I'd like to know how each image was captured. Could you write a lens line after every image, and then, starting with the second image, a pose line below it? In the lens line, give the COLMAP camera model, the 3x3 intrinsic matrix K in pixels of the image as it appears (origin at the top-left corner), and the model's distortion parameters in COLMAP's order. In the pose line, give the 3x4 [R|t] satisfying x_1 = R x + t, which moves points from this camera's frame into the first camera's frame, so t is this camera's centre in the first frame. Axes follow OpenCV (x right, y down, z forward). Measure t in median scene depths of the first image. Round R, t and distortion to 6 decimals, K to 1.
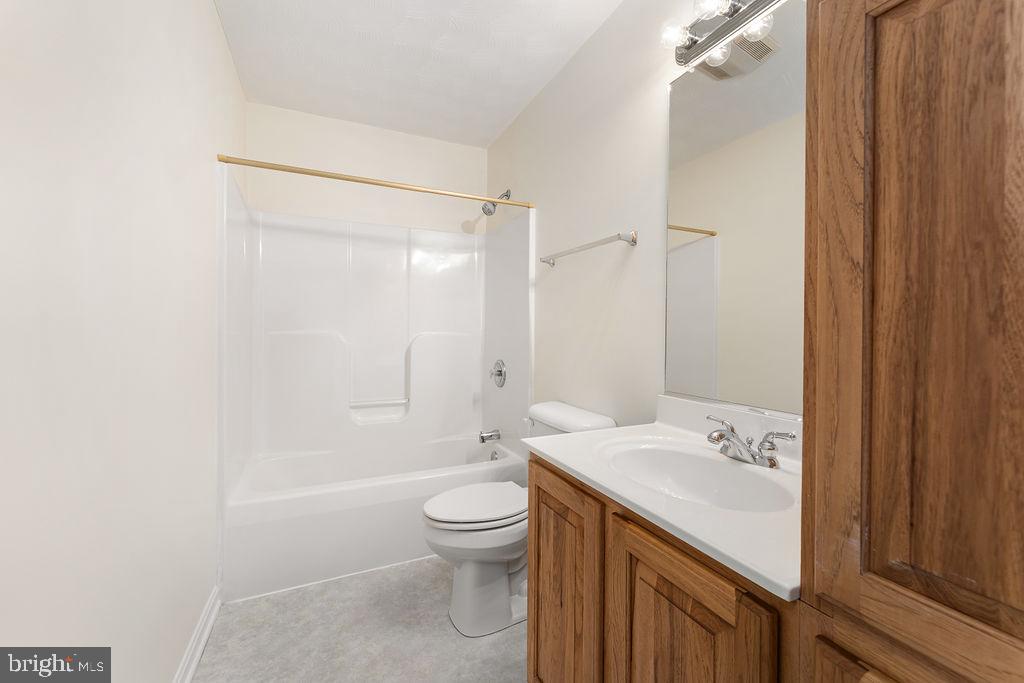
lens RADIAL K [[414.7, 0, 507.5], [0, 414.7, 333.8], [0, 0, 1]] dist [0.002454, -0.001062]
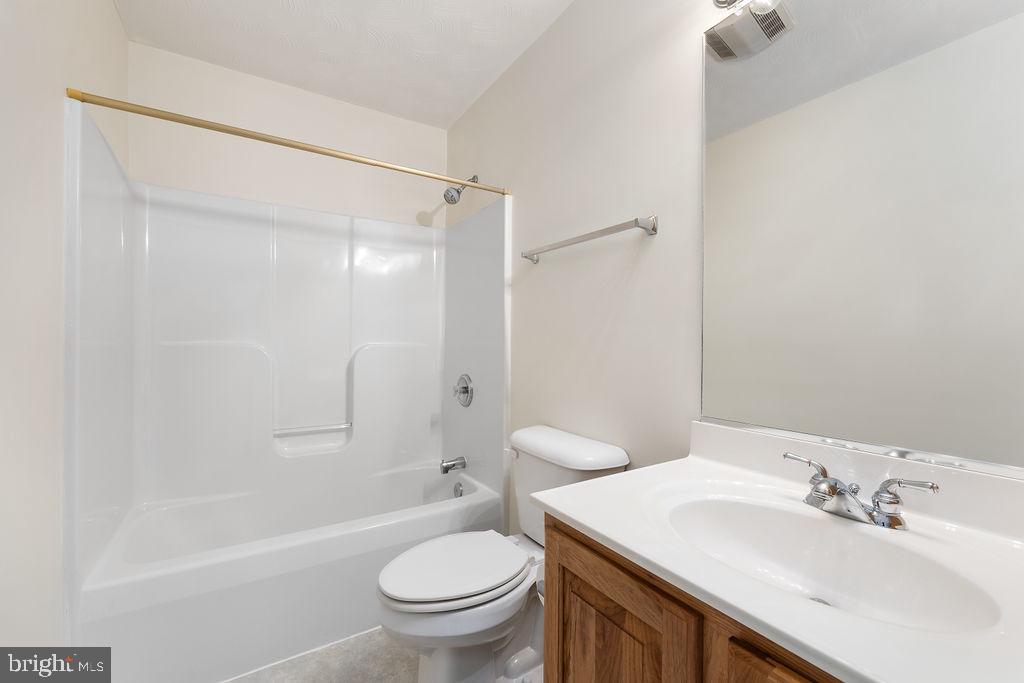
lens RADIAL K [[414.7, 0, 521.0], [0, 414.7, 341.5], [0, 0, 1]] dist [0.002454, -0.001062]
pose [[0.985937, -0.001484, 0.167110, -0.061007], [0.002335, 0.999985, -0.004893, -0.001155], [-0.167100, 0.005215, 0.985926, 0.183833]]
